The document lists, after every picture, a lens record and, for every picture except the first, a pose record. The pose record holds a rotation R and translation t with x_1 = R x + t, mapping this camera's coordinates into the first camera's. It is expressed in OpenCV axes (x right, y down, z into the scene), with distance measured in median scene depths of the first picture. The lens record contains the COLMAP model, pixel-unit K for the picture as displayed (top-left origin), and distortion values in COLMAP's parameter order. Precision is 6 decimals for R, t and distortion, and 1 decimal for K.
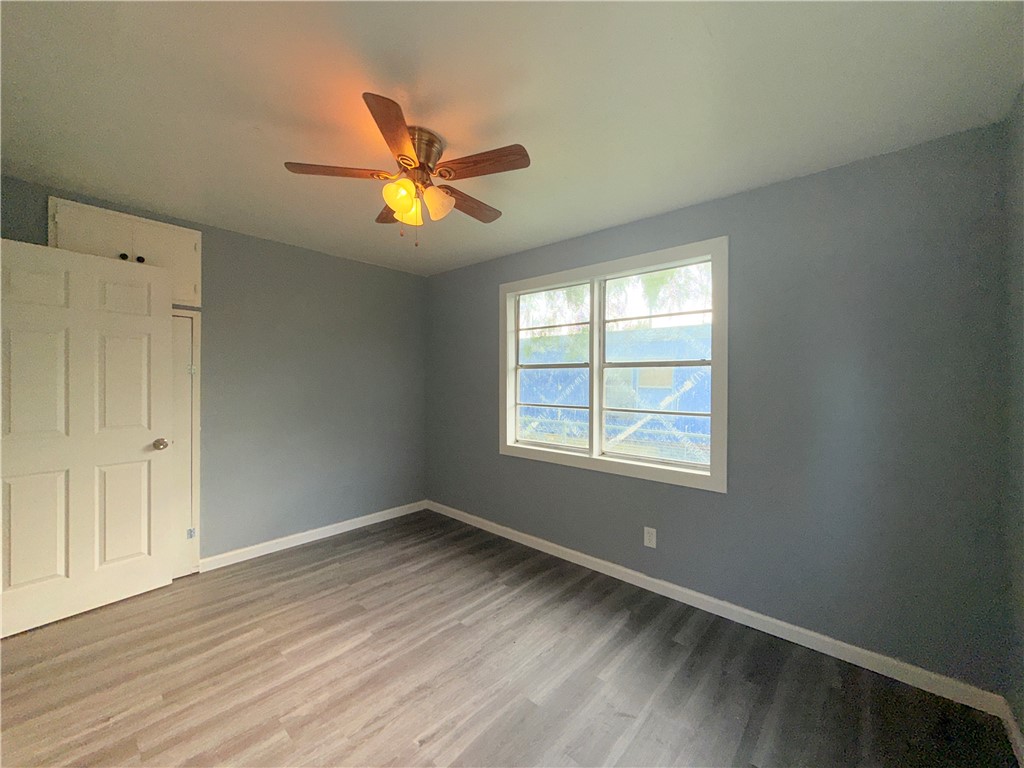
lens RADIAL K [[407.5, 0, 509.7], [0, 407.5, 383.9], [0, 0, 1]] dist [-0.000026, 0.000918]
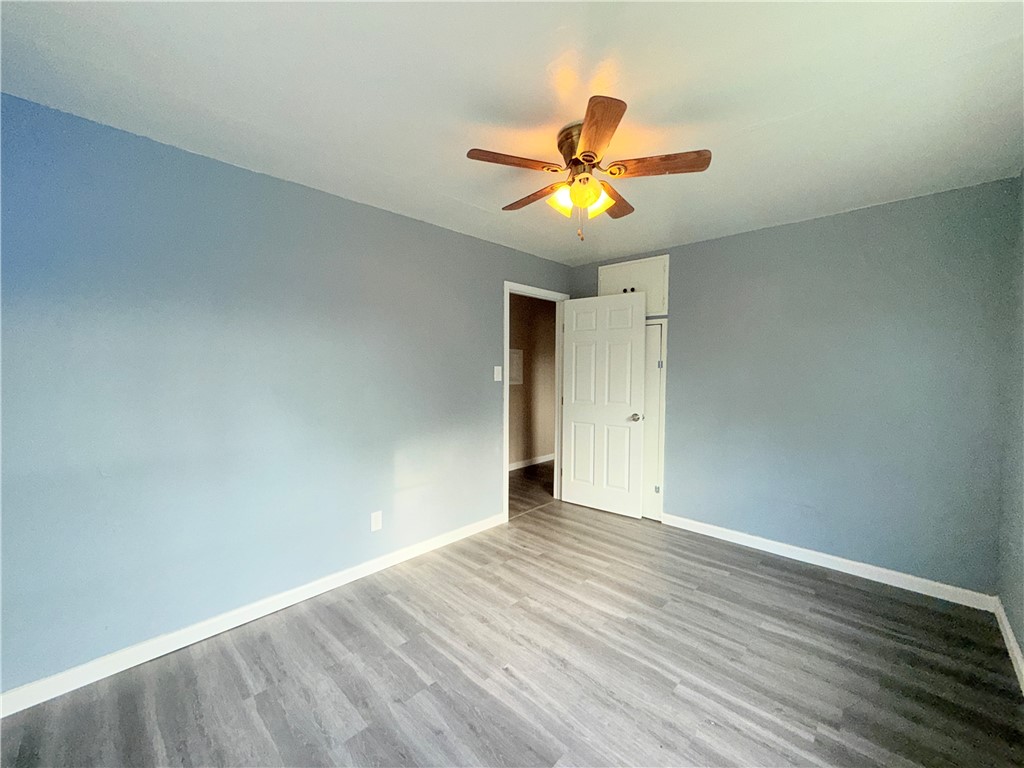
lens RADIAL K [[407.5, 0, 509.7], [0, 407.5, 383.9], [0, 0, 1]] dist [-0.000026, 0.000918]
pose [[-0.038845, 0.030868, -0.998768, 0.606315], [-0.015776, 0.999379, 0.031500, -0.007116], [0.999121, 0.016980, -0.038333, 0.649633]]
